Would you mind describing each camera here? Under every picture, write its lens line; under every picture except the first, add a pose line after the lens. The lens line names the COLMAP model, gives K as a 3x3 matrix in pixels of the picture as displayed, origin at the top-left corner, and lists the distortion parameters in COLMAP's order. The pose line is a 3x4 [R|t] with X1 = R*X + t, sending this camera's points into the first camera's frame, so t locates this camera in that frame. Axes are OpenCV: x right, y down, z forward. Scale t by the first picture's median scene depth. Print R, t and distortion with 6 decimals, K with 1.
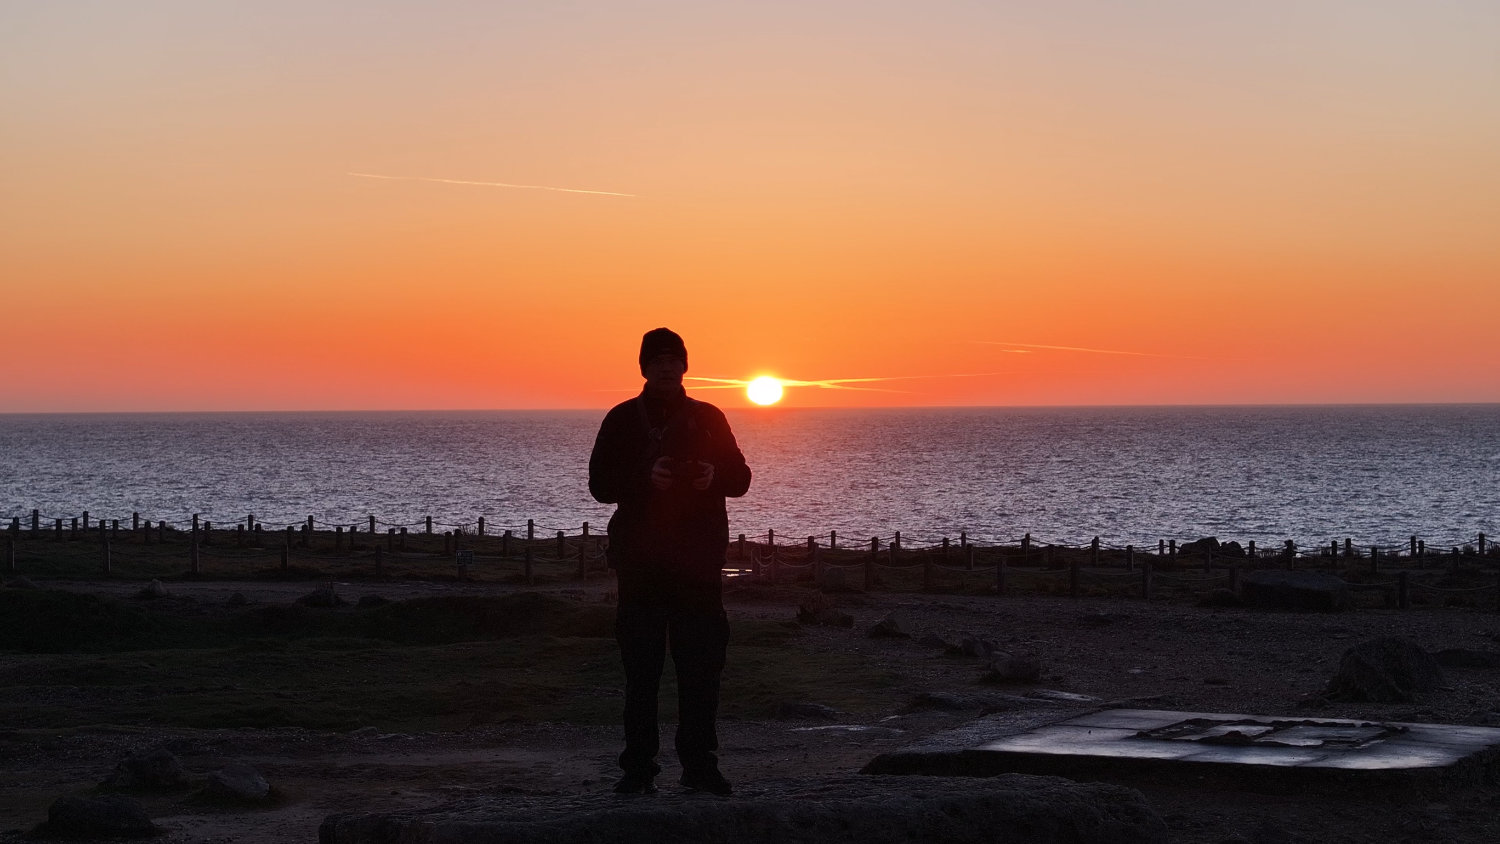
lens RADIAL K [[3363.8, 0, 750.0], [0, 3363.8, 422.0], [0, 0, 1]] dist [-0.233728, 0.762083]
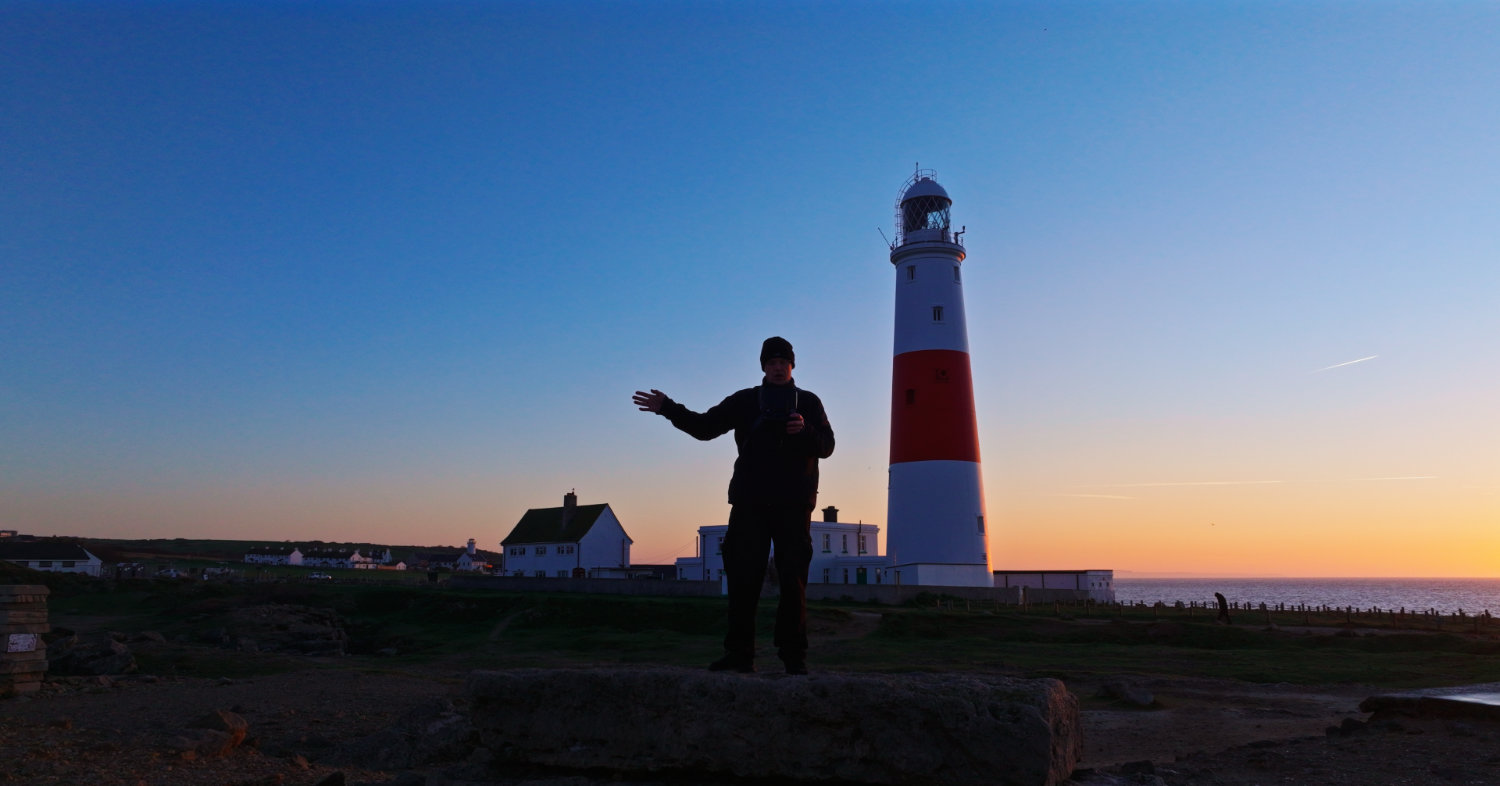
lens RADIAL K [[1058.2, 0, 753.8], [0, 1058.2, 387.7], [0, 0, 1]] dist [0.007716, 0.001554]
pose [[0.753754, -0.112031, -0.647537, 0.060937], [-0.005165, 0.984321, -0.176310, 0.016386], [0.657137, 0.136239, 0.741357, 0.148853]]
